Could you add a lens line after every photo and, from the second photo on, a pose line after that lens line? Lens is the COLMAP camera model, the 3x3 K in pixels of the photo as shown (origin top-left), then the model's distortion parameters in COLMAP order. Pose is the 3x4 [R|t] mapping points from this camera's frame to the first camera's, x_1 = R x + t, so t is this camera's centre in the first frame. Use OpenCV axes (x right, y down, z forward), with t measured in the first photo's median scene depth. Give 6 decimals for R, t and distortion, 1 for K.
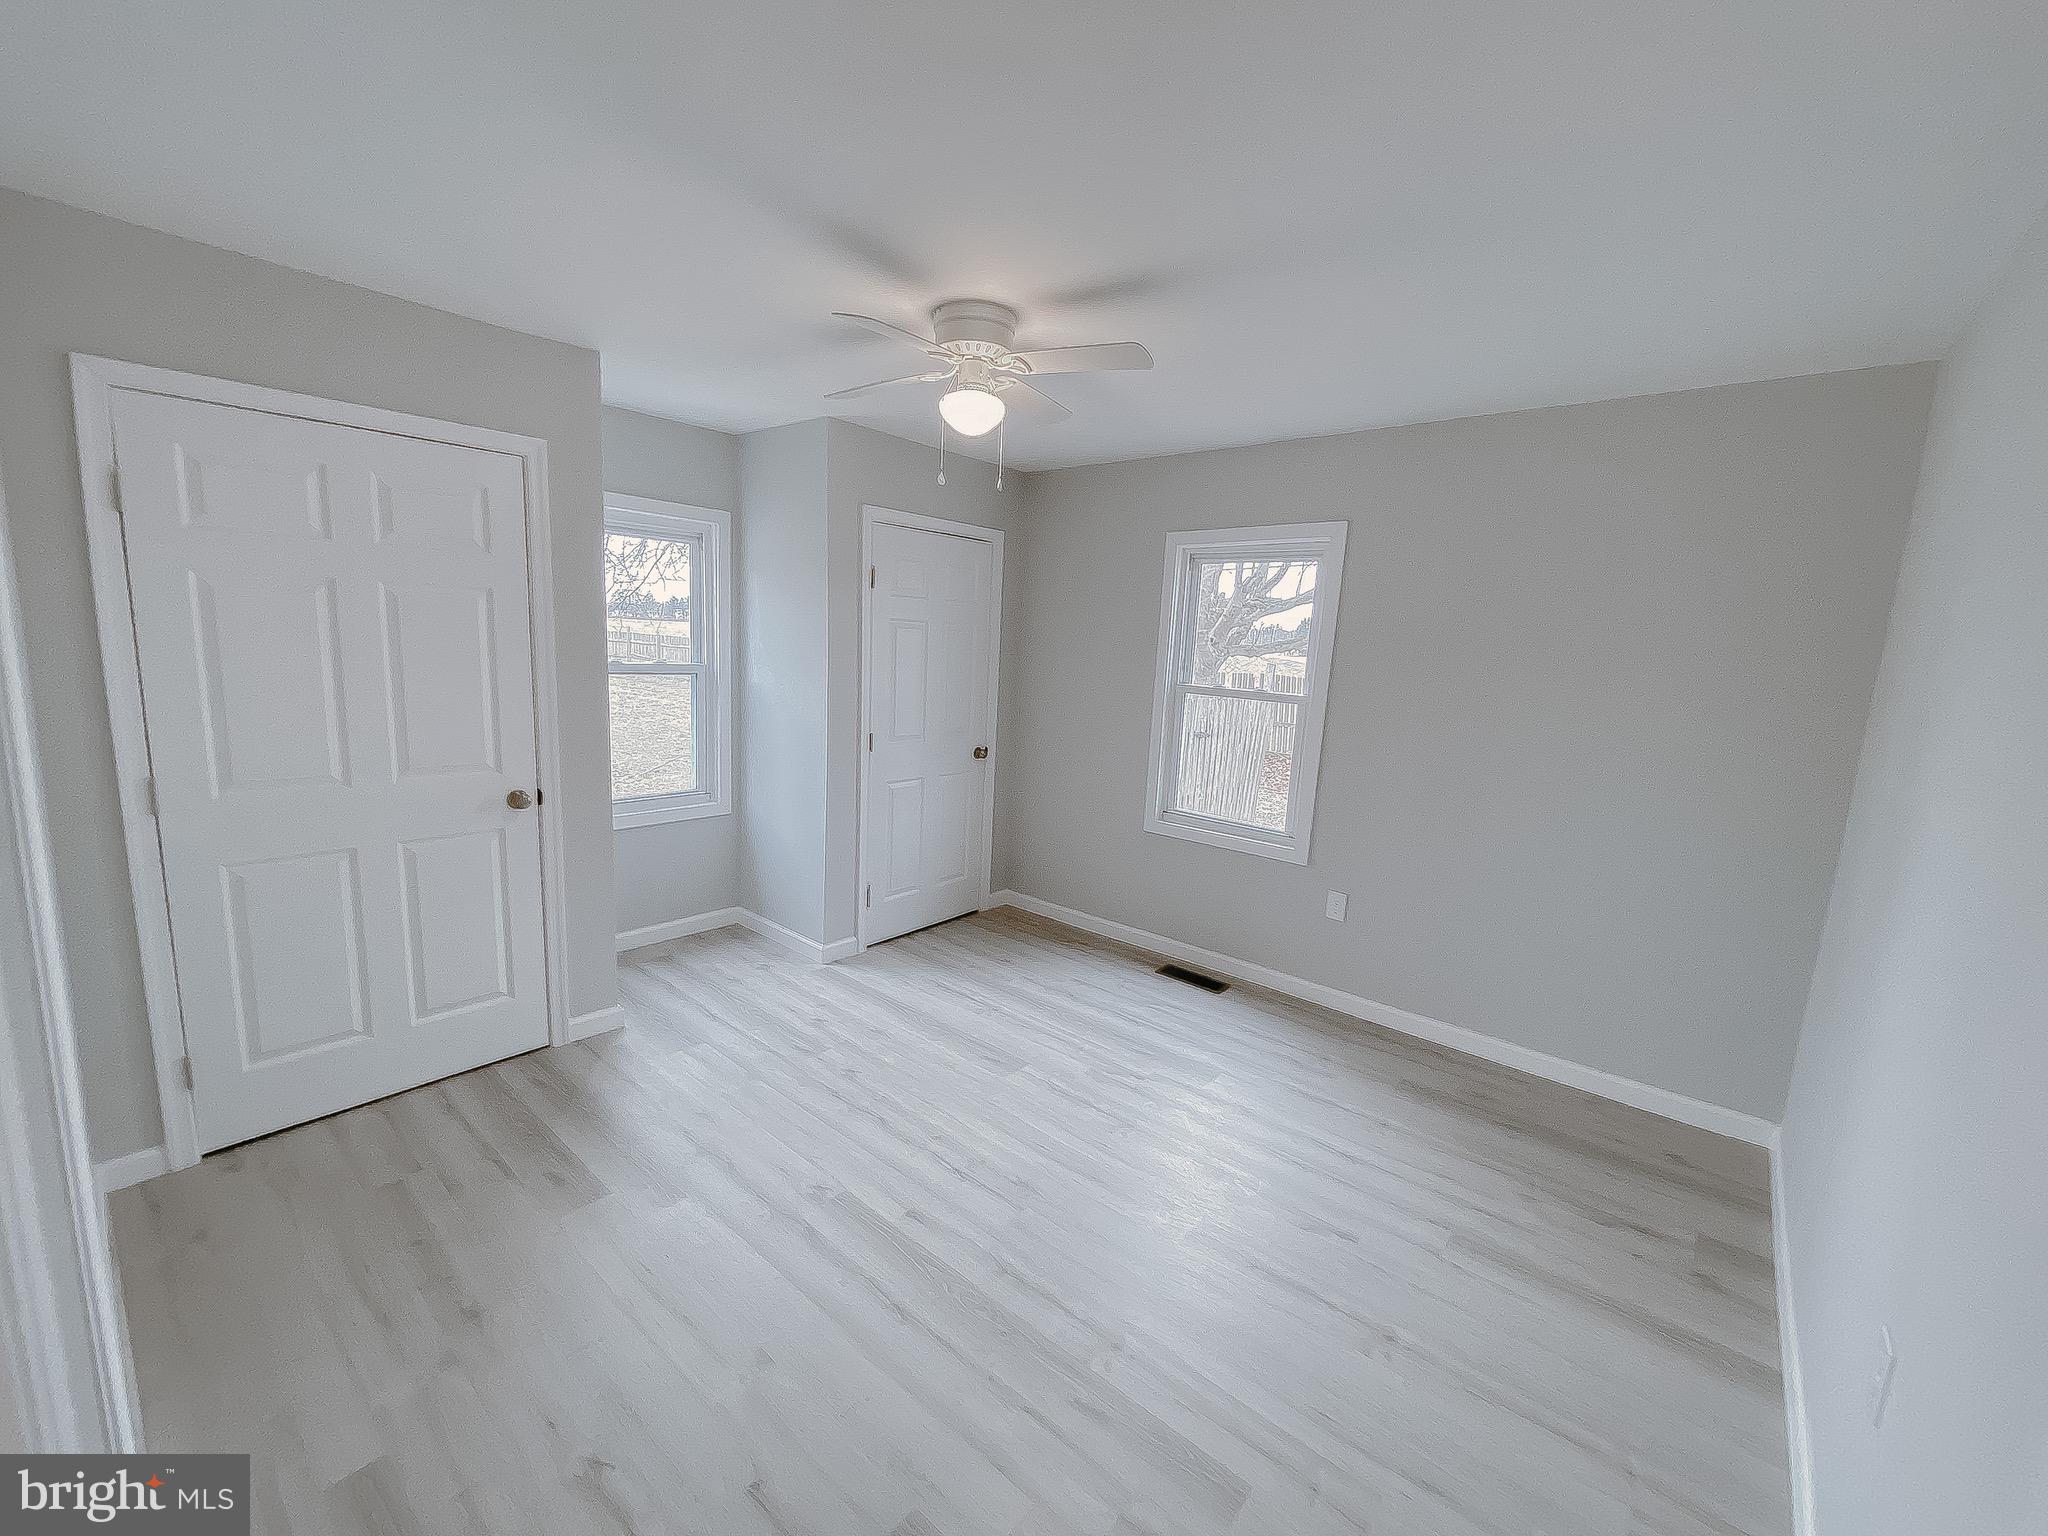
lens RADIAL K [[839.6, 0, 1012.8], [0, 839.6, 766.3], [0, 0, 1]] dist [0.010177, -0.000288]
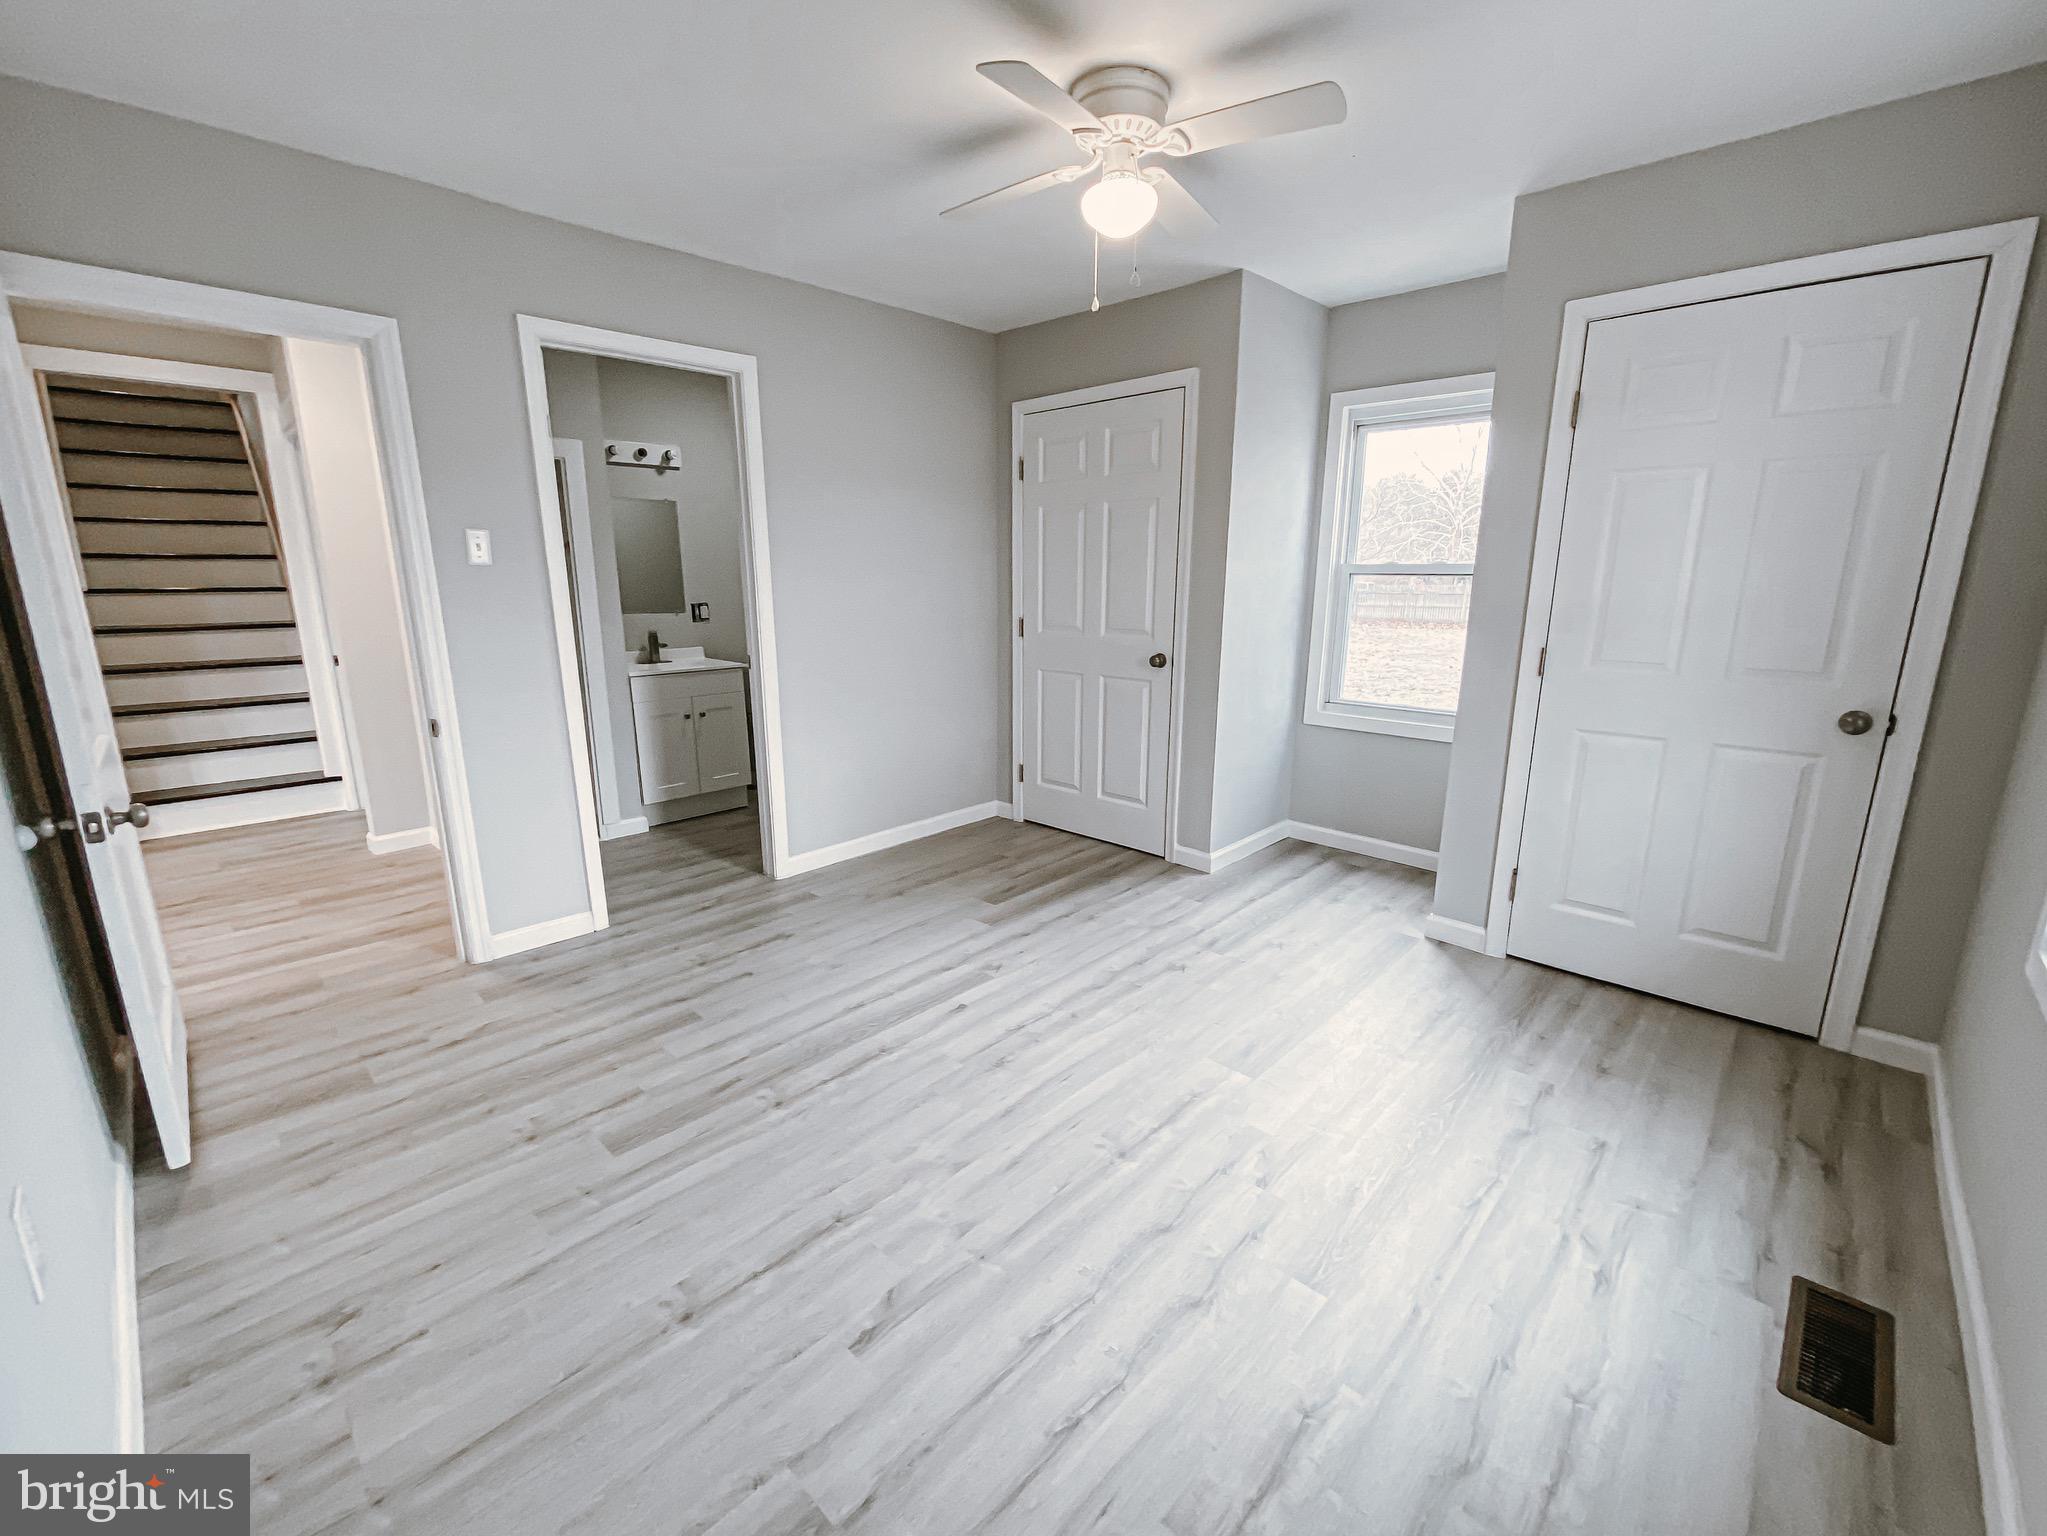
lens RADIAL K [[839.2, 0, 1016.2], [0, 839.2, 767.5], [0, 0, 1]] dist [0.010177, -0.000288]
pose [[-0.049867, 0.180579, -0.982296, 0.769686], [-0.162794, 0.968897, 0.186380, -0.006158], [0.985399, 0.169206, -0.018919, 0.855810]]
